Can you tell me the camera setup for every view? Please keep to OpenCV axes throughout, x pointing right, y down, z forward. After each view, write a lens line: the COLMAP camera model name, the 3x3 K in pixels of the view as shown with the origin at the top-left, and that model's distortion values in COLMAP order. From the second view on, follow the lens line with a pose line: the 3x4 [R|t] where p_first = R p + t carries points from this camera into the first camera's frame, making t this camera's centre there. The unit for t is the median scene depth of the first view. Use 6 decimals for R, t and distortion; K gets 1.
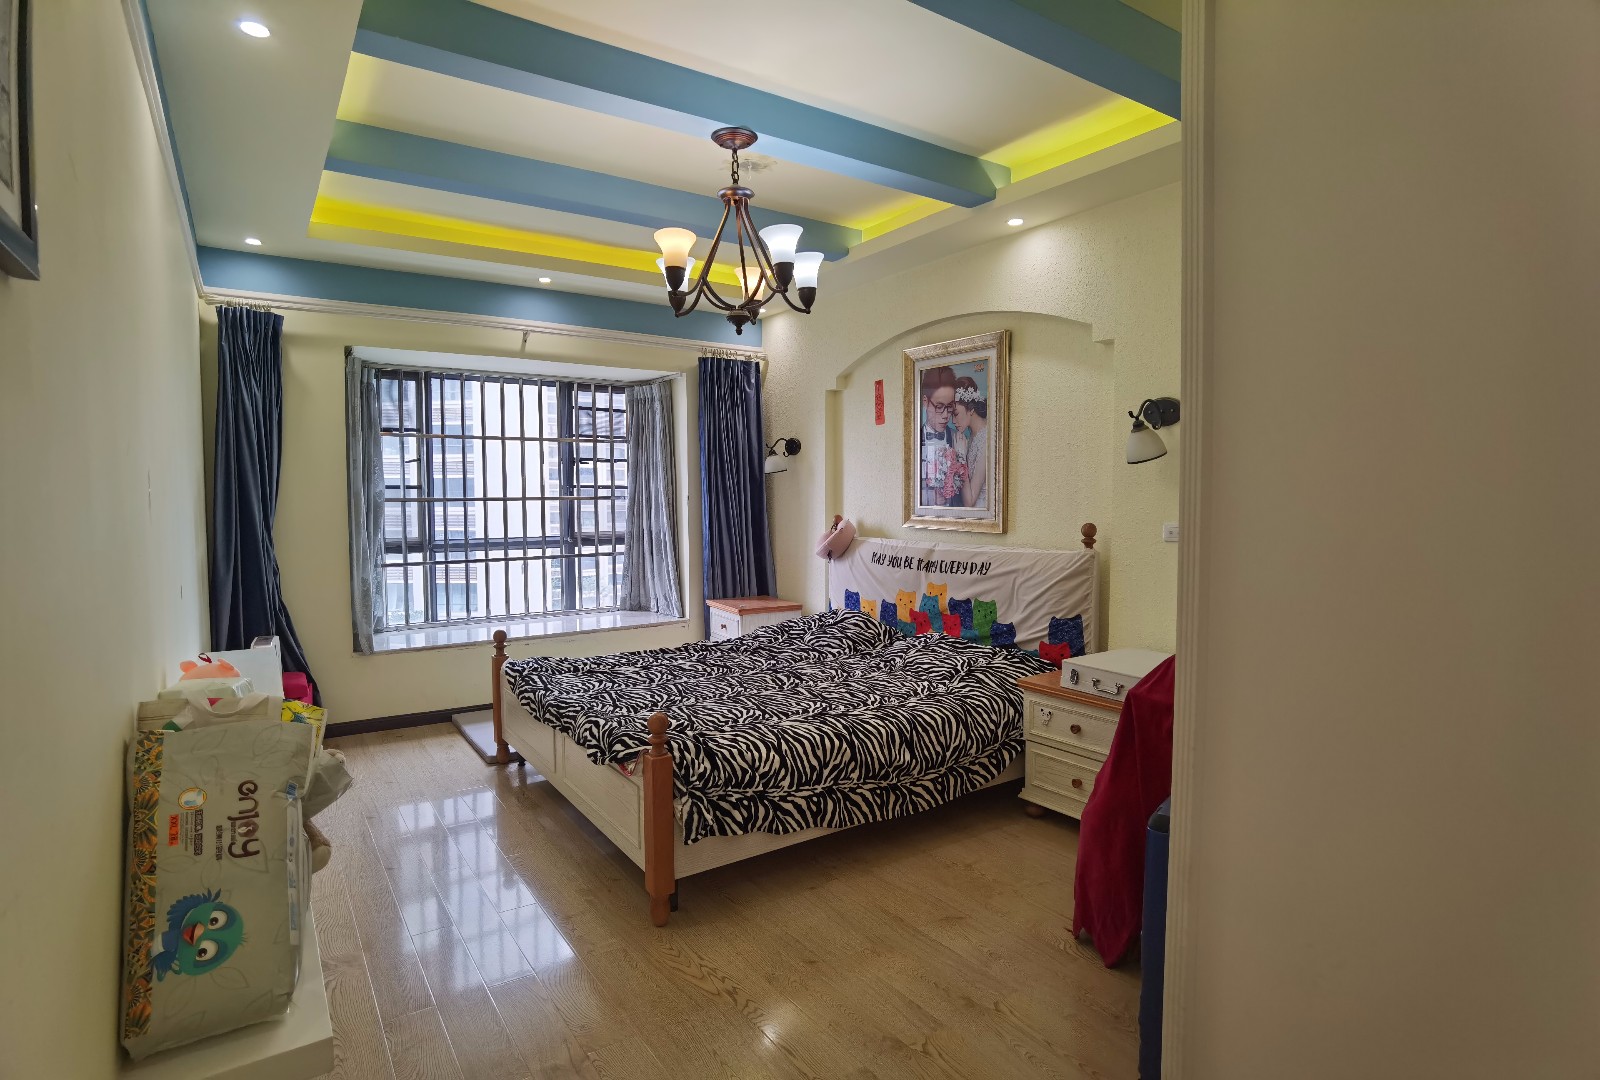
lens RADIAL K [[840.2, 0, 803.6], [0, 840.2, 535.8], [0, 0, 1]] dist [-0.004472, -0.001197]
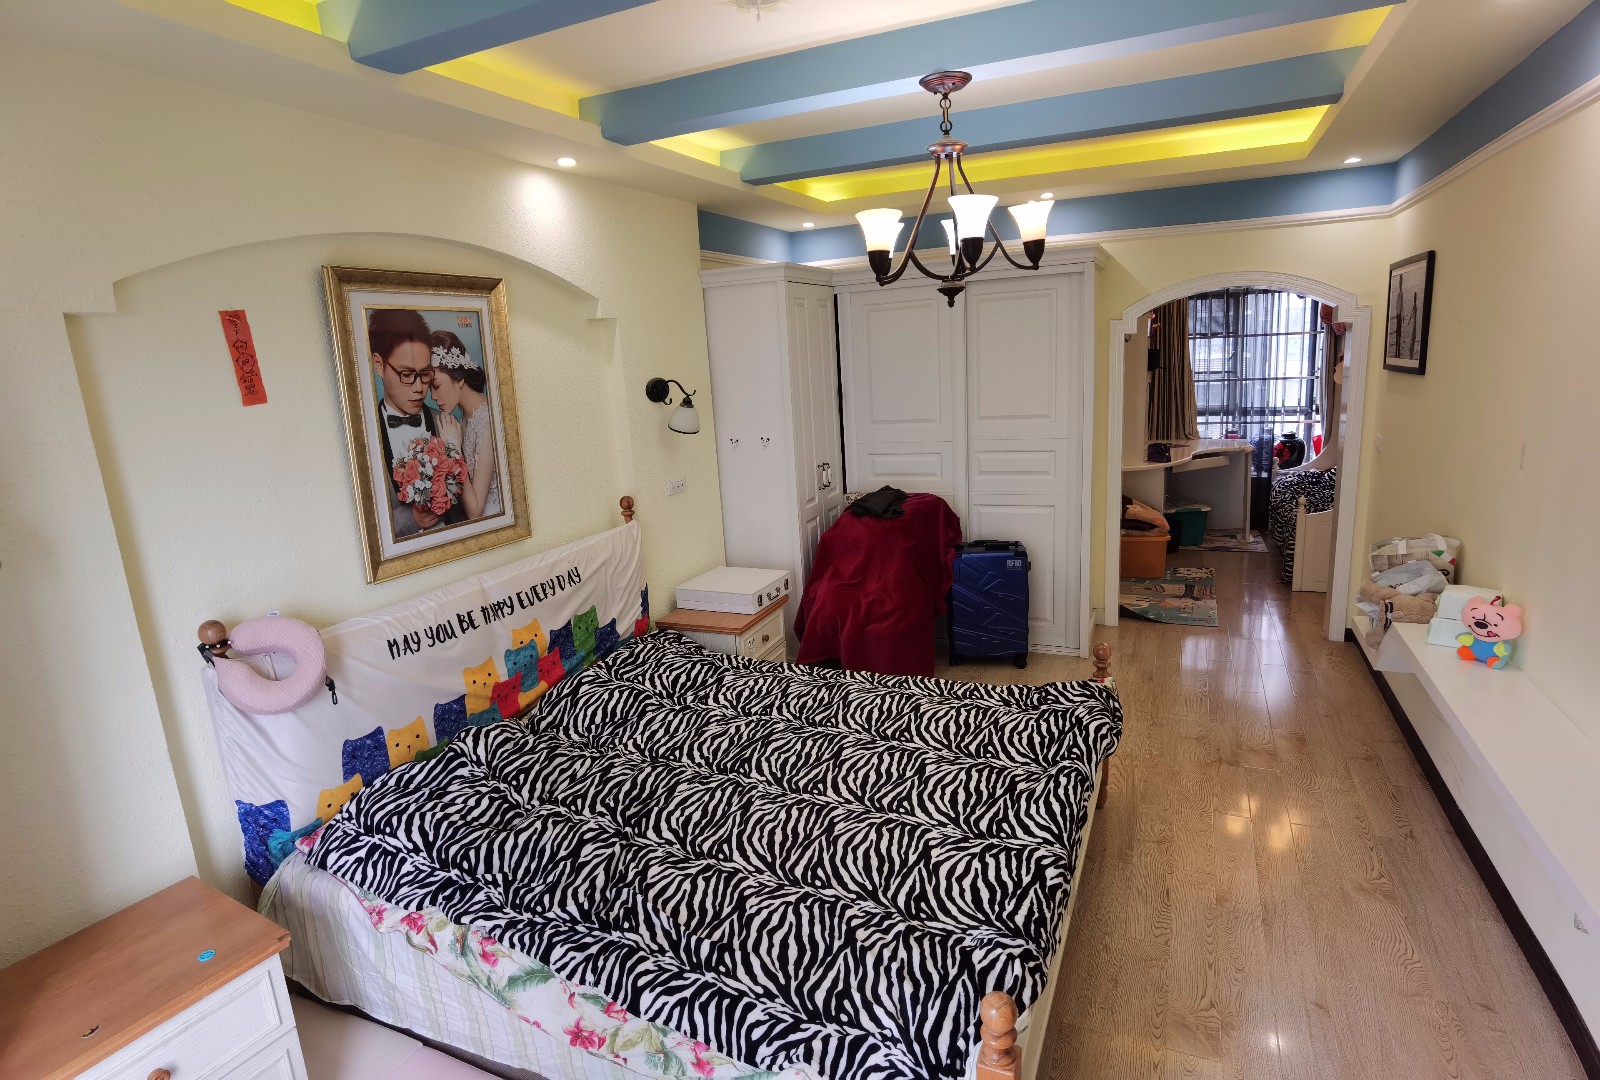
lens RADIAL K [[840.2, 0, 803.6], [0, 840.2, 535.8], [0, 0, 1]] dist [-0.004472, -0.001197]
pose [[-0.533201, -0.142155, 0.833960, -0.542022], [0.109994, 0.965764, 0.234949, -0.155214], [-0.838808, 0.217006, -0.499310, 1.116912]]
